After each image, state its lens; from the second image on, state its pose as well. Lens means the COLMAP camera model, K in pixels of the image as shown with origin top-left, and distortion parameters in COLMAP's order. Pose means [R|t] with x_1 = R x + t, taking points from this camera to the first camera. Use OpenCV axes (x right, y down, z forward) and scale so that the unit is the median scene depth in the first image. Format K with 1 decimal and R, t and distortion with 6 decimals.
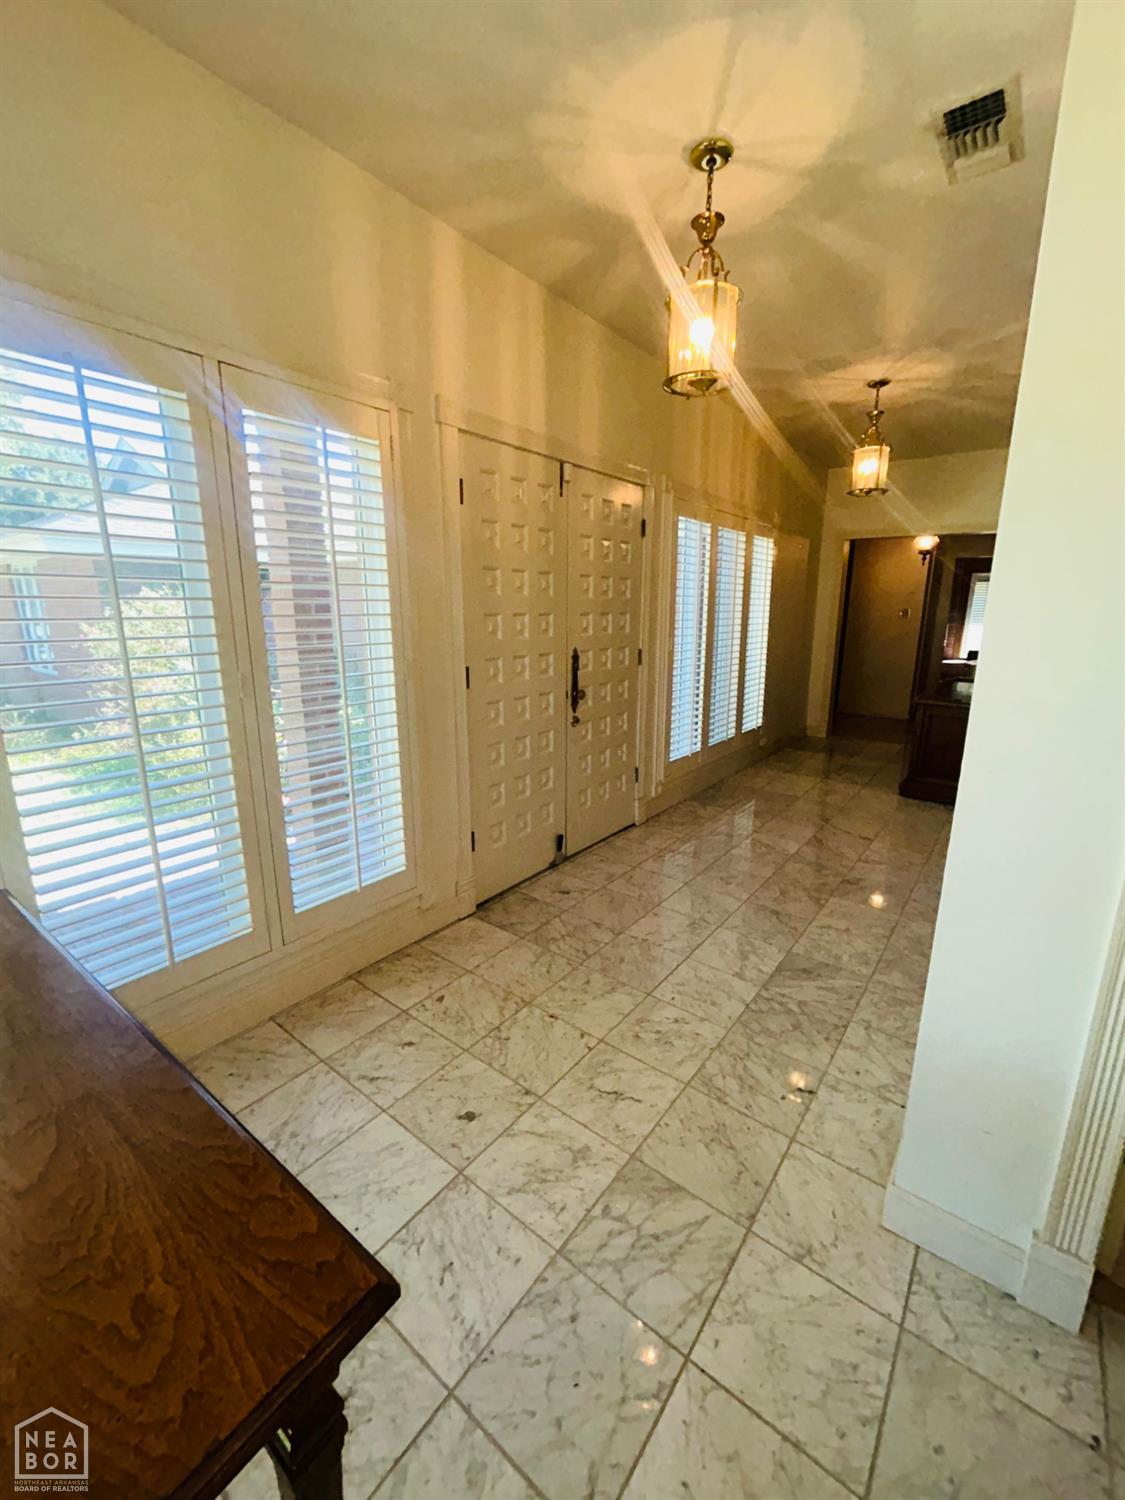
lens RADIAL K [[613.5, 0, 568.2], [0, 613.5, 745.2], [0, 0, 1]] dist [0.003209, -0.000313]
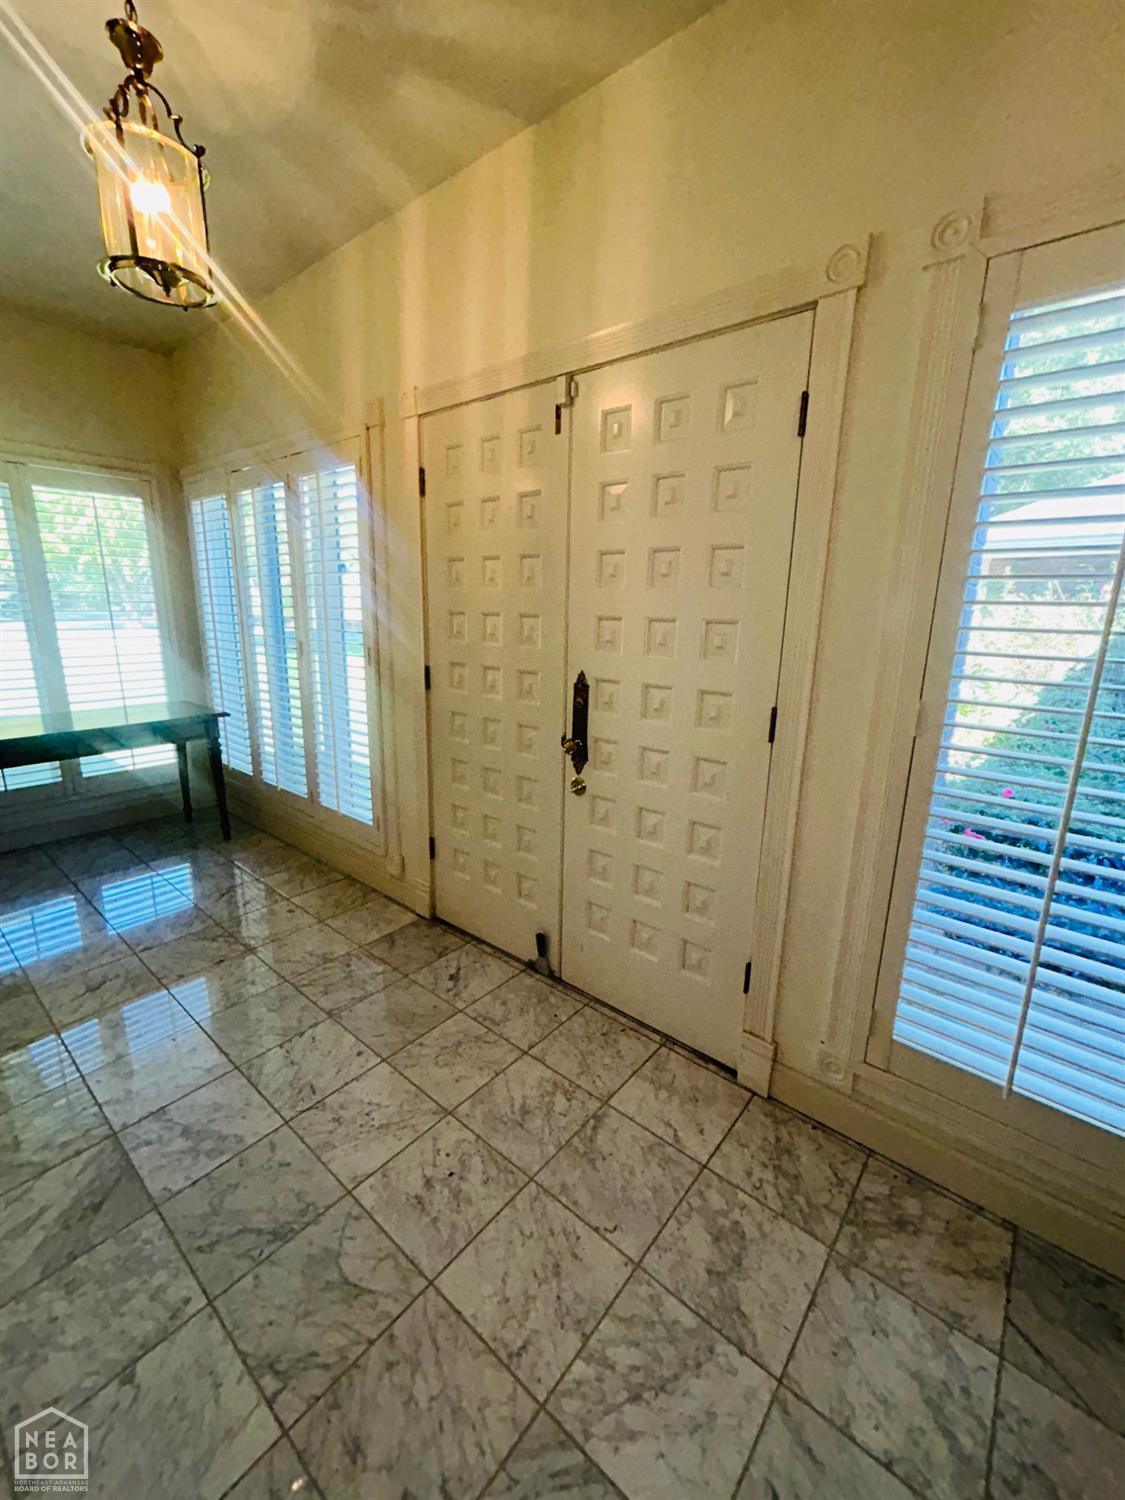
lens RADIAL K [[613.5, 0, 559.1], [0, 613.5, 746.9], [0, 0, 1]] dist [0.003209, -0.000313]
pose [[-0.045481, 0.218652, -0.974742, 0.865695], [-0.243270, 0.943953, 0.223096, -0.300379], [0.968892, 0.247273, 0.010260, 1.348702]]
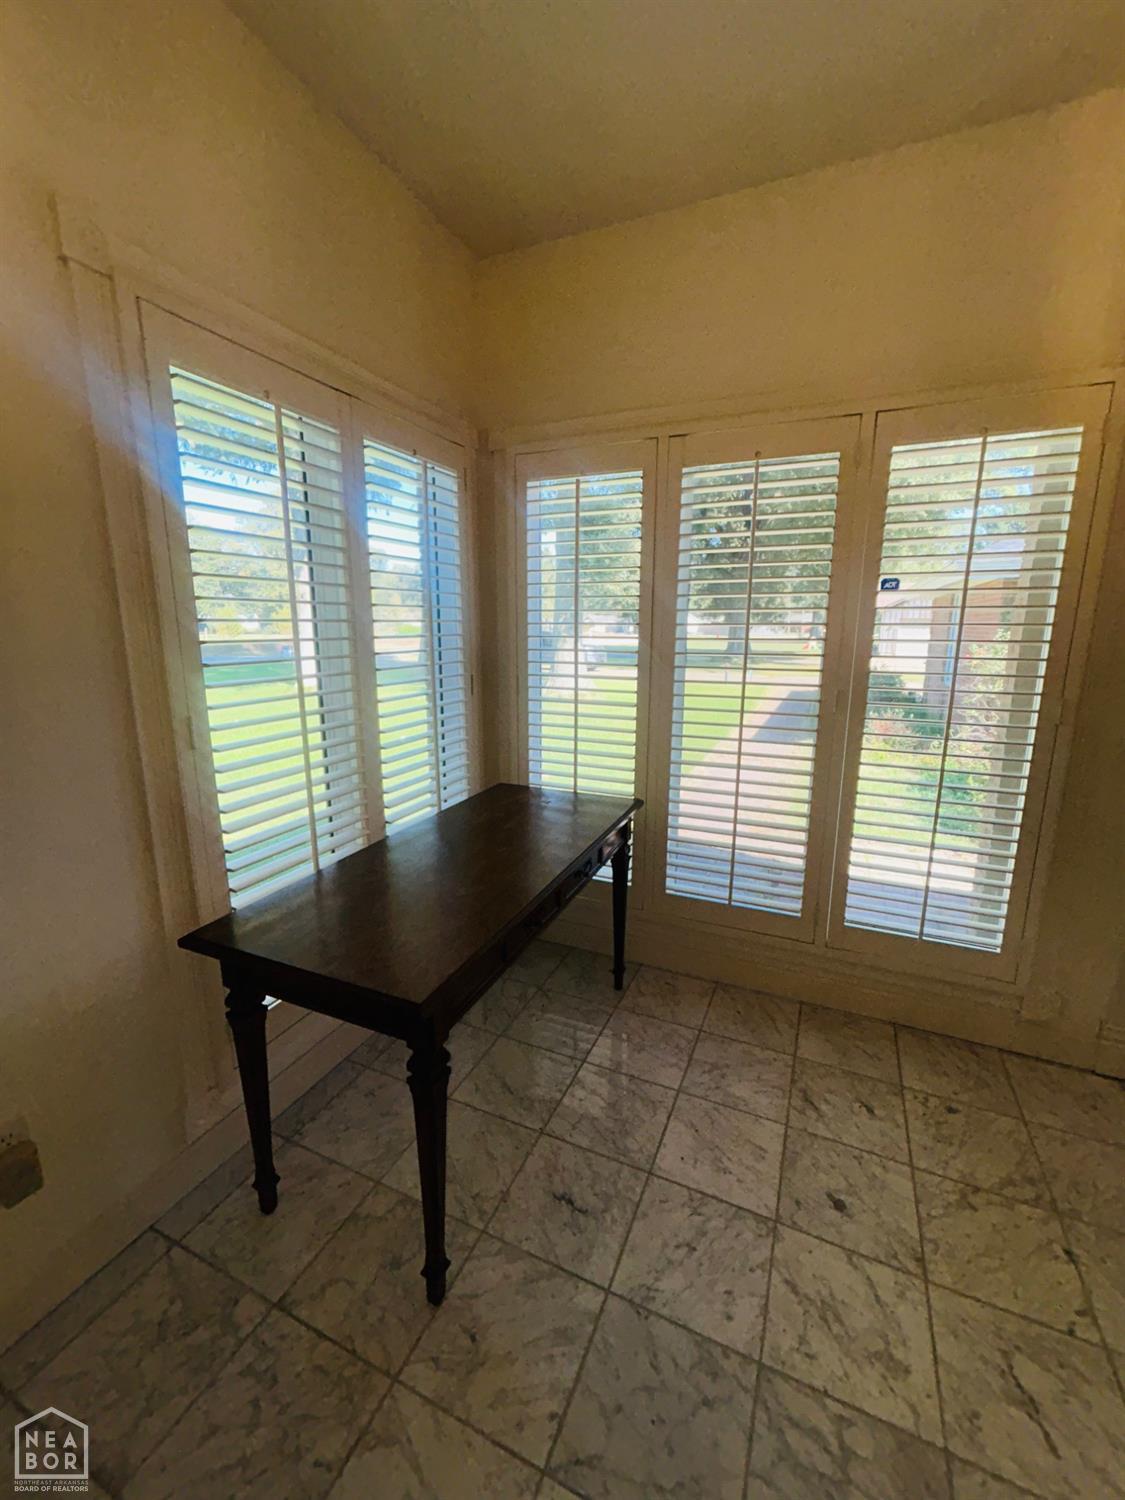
lens RADIAL K [[613.5, 0, 566.2], [0, 613.5, 751.6], [0, 0, 1]] dist [0.003209, -0.000313]
pose [[0.234025, 0.195971, -0.952275, 0.336021], [-0.217017, 0.965291, 0.145317, -0.052128], [0.947700, 0.172652, 0.268432, 0.198496]]
